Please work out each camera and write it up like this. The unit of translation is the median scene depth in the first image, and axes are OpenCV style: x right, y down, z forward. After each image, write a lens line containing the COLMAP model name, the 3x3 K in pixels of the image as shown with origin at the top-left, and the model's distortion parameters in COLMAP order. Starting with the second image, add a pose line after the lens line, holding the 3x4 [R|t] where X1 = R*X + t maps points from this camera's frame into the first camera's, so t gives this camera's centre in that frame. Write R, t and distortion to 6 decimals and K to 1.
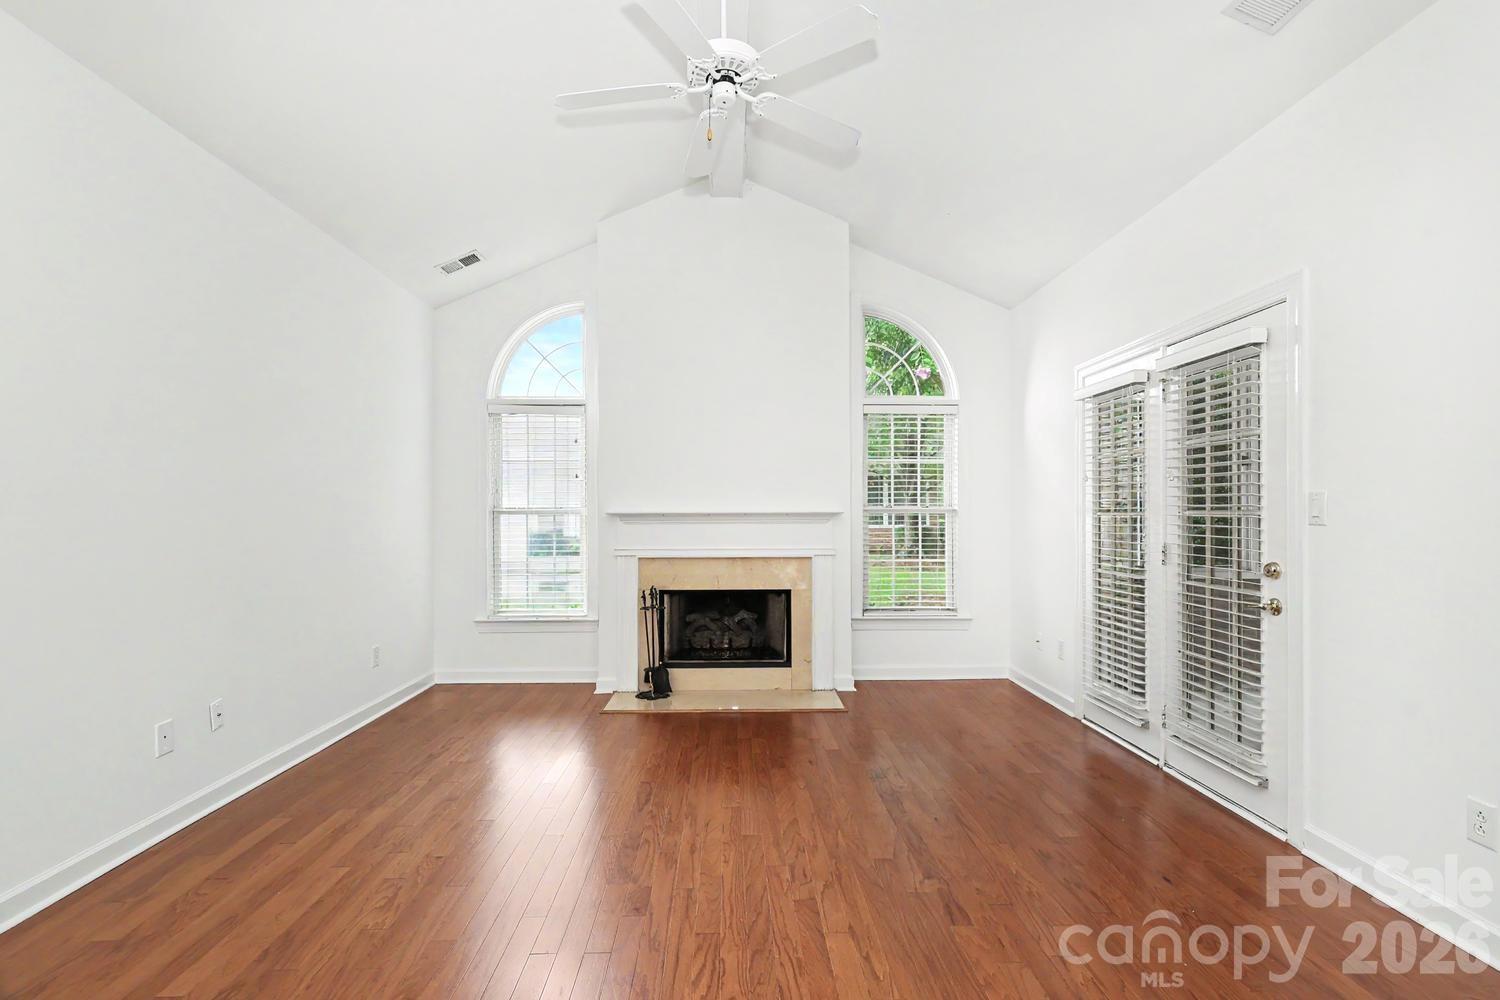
lens RADIAL K [[707.4, 0, 746.6], [0, 707.4, 506.0], [0, 0, 1]] dist [-0.000218, 0.000143]
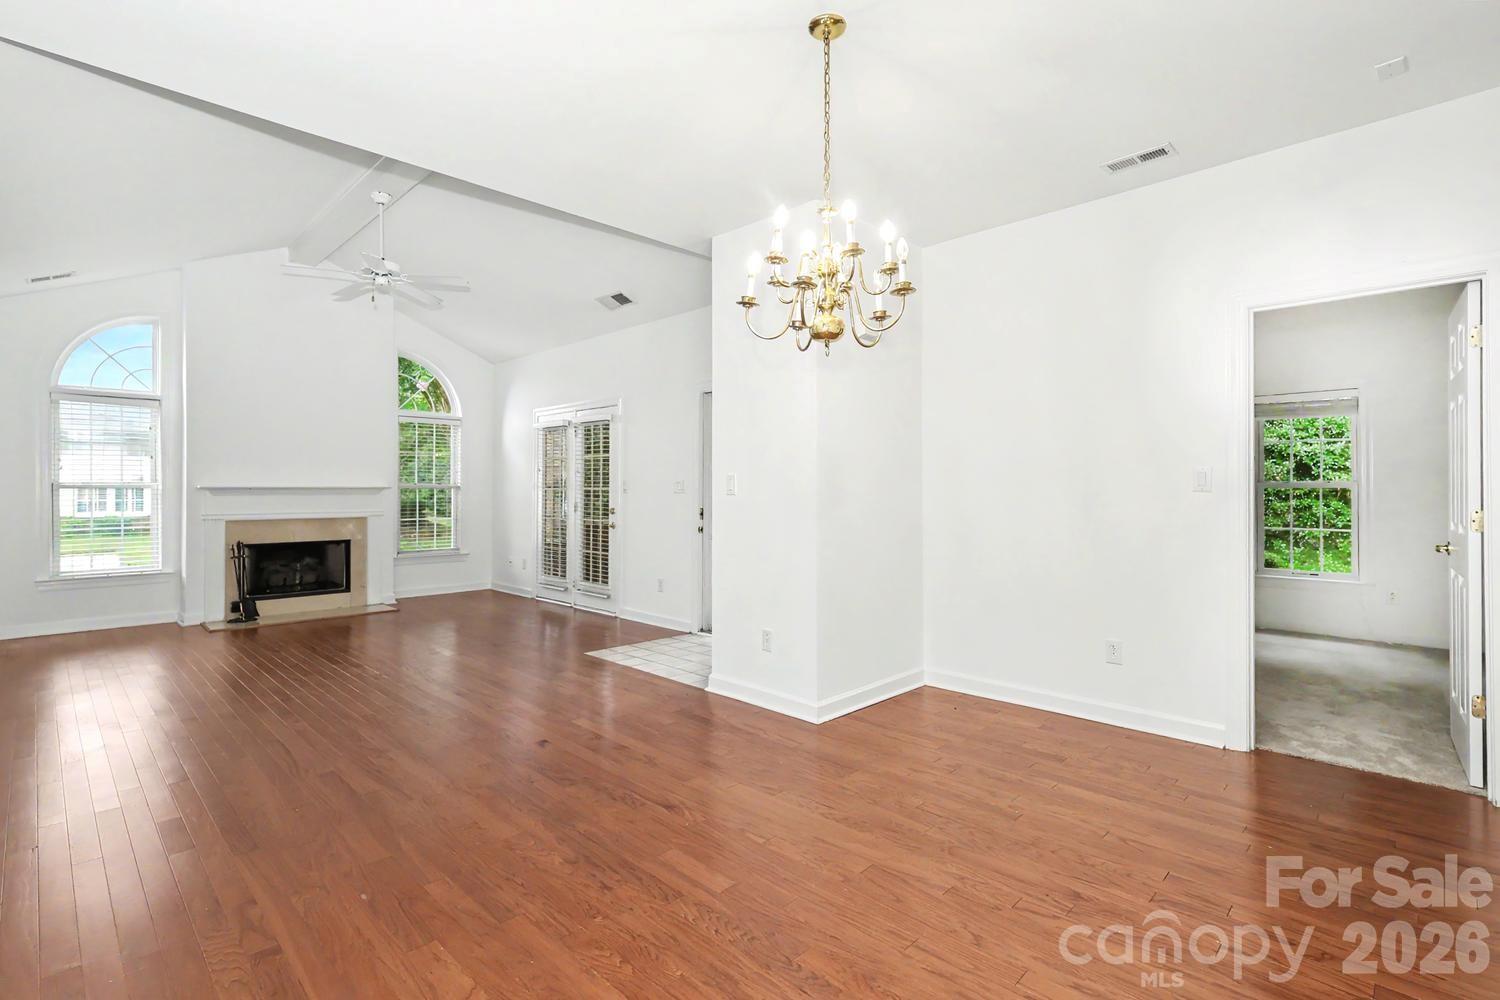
lens RADIAL K [[687.5, 0, 756.5], [0, 687.5, 486.3], [0, 0, 1]] dist [0.000749, 0.000099]
pose [[0.707744, 0.005165, 0.706450, -0.352987], [-0.007998, 0.999968, 0.000702, -0.001365], [-0.706424, -0.006147, 0.707762, -0.619061]]
